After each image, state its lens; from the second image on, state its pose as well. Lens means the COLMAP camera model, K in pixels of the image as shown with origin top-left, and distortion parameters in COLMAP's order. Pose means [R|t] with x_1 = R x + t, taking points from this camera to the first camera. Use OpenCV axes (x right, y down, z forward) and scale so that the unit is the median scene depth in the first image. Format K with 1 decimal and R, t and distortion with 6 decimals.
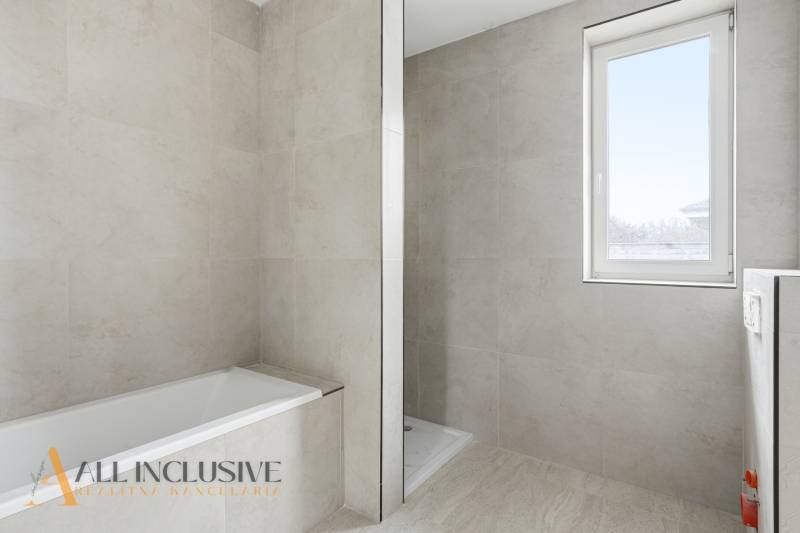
lens RADIAL K [[409.3, 0, 400.4], [0, 409.3, 260.7], [0, 0, 1]] dist [-0.006702, 0.002525]
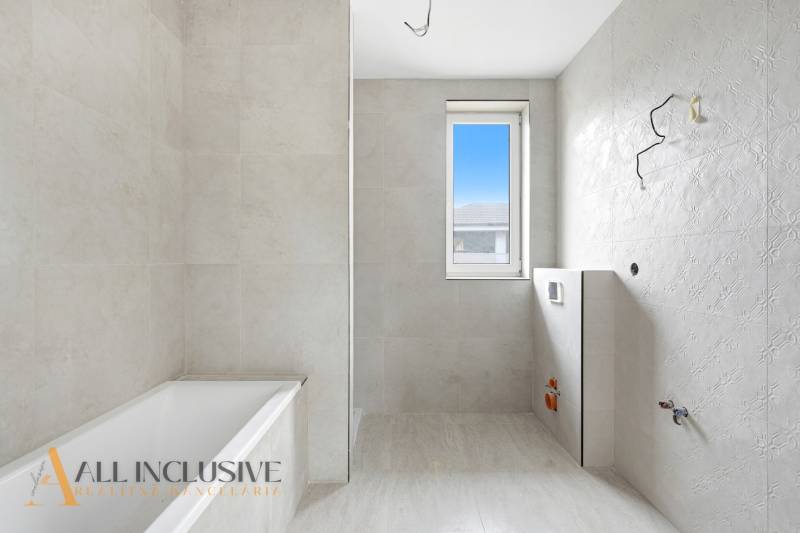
lens RADIAL K [[409.3, 0, 396.7], [0, 409.3, 266.9], [0, 0, 1]] dist [-0.006702, 0.002525]
pose [[0.809451, -0.008493, 0.587126, -0.591819], [0.006816, 0.999964, 0.005068, 0.000004], [-0.587148, -0.000101, 0.809480, -0.054850]]
